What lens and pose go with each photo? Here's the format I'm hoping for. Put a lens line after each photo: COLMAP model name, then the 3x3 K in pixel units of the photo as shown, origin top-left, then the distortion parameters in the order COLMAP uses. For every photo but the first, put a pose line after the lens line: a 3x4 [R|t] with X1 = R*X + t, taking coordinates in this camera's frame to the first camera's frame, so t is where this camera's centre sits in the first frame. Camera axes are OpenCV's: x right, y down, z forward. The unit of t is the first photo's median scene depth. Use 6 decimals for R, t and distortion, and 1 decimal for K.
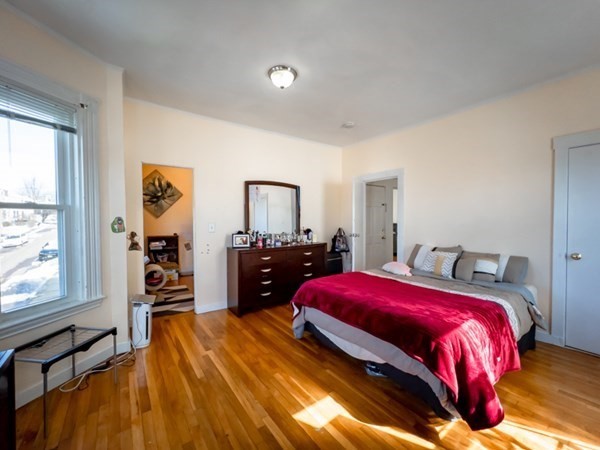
lens RADIAL K [[242.9, 0, 300.8], [0, 242.9, 225.6], [0, 0, 1]] dist [-0.003105, -0.000365]
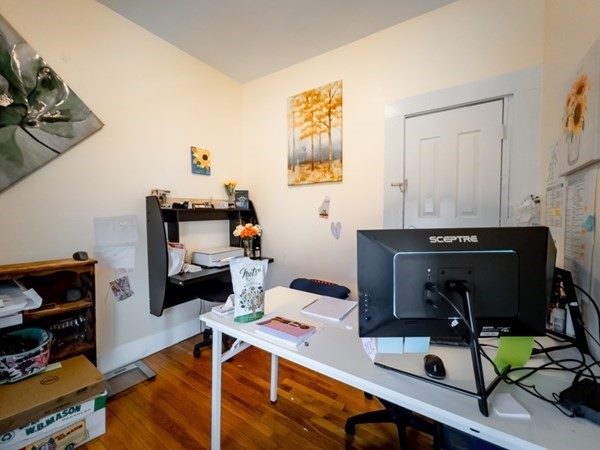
lens RADIAL K [[242.9, 0, 297.8], [0, 242.9, 227.1], [0, 0, 1]] dist [-0.003105, -0.000365]
pose [[0.943708, -0.022888, 0.329988, -0.368819], [0.021683, 0.999738, 0.007332, 0.005681], [-0.330070, 0.000236, 0.943957, 0.646149]]
